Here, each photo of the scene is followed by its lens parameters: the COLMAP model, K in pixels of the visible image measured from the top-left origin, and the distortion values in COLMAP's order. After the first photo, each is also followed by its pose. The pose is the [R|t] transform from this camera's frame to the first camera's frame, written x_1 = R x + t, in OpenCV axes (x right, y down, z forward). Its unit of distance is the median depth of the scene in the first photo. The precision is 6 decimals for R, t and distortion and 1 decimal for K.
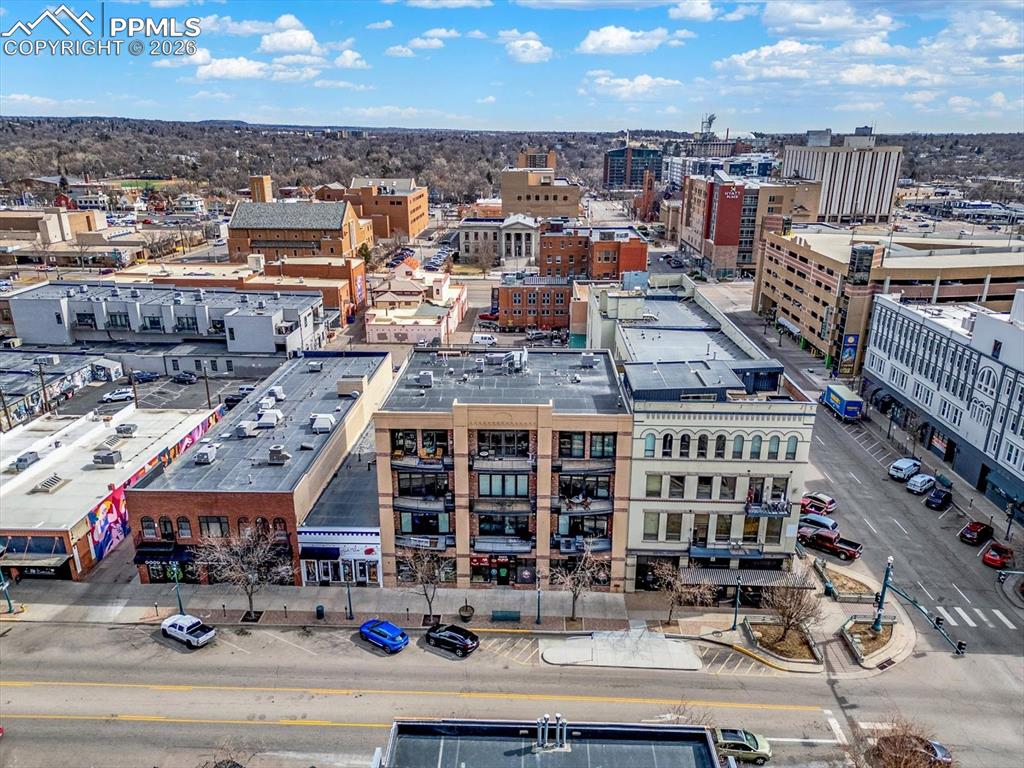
lens RADIAL K [[710.1, 0, 512.0], [0, 710.1, 383.8], [0, 0, 1]] dist [0.072343, -0.070692]
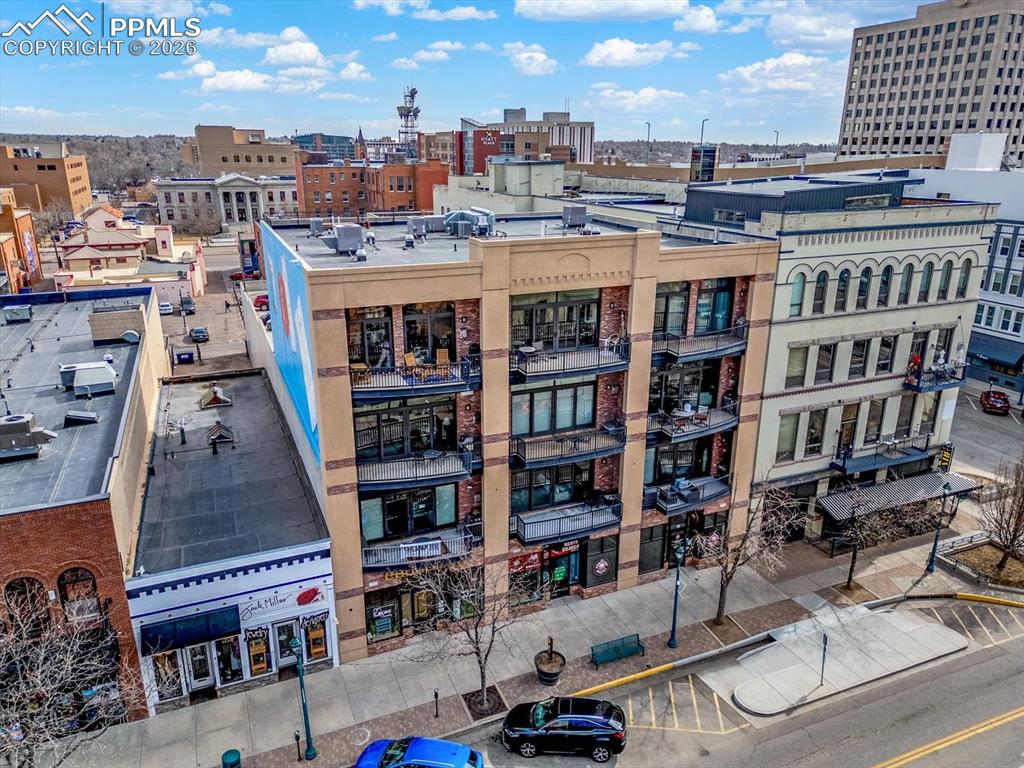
lens RADIAL K [[710.1, 0, 507.5], [0, 710.1, 384.8], [0, 0, 1]] dist [0.072343, -0.070692]
pose [[0.906316, -0.129796, 0.402175, -0.216289], [0.135225, 0.990701, 0.014999, 0.095152], [-0.400382, 0.040790, 0.915440, 0.449615]]
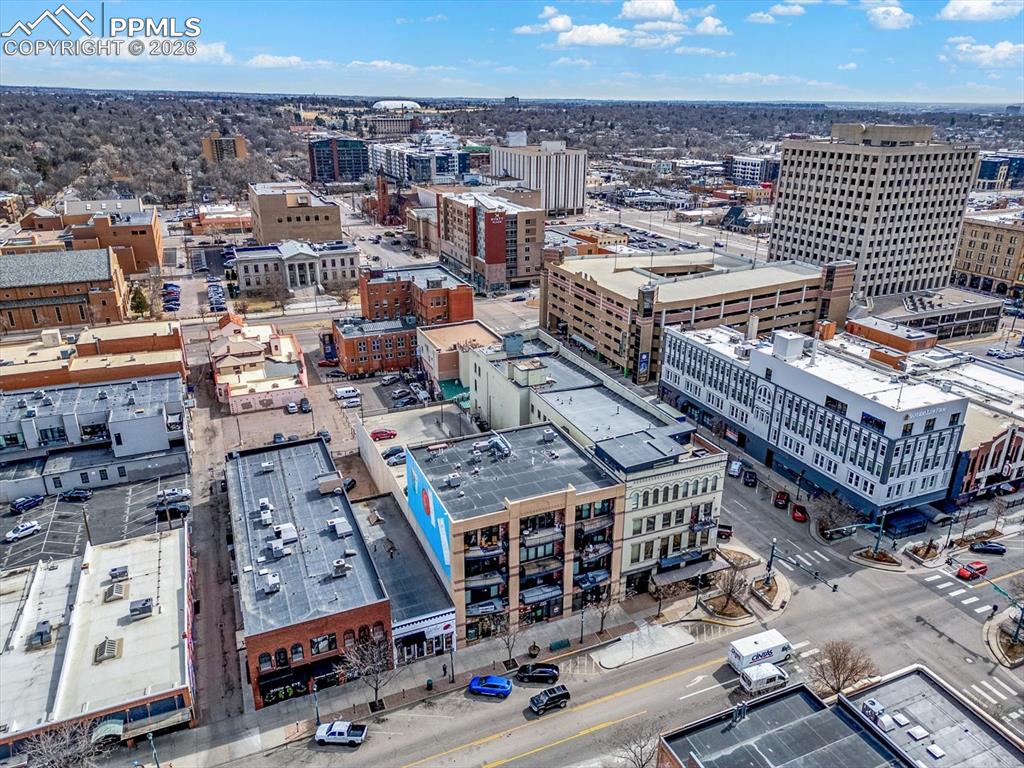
lens RADIAL K [[710.1, 0, 507.3], [0, 710.1, 386.2], [0, 0, 1]] dist [0.072343, -0.070692]
pose [[0.906772, -0.155949, 0.391720, -0.460196], [0.136169, 0.987612, 0.077972, -0.235143], [-0.399028, -0.017363, 0.916774, -0.175359]]
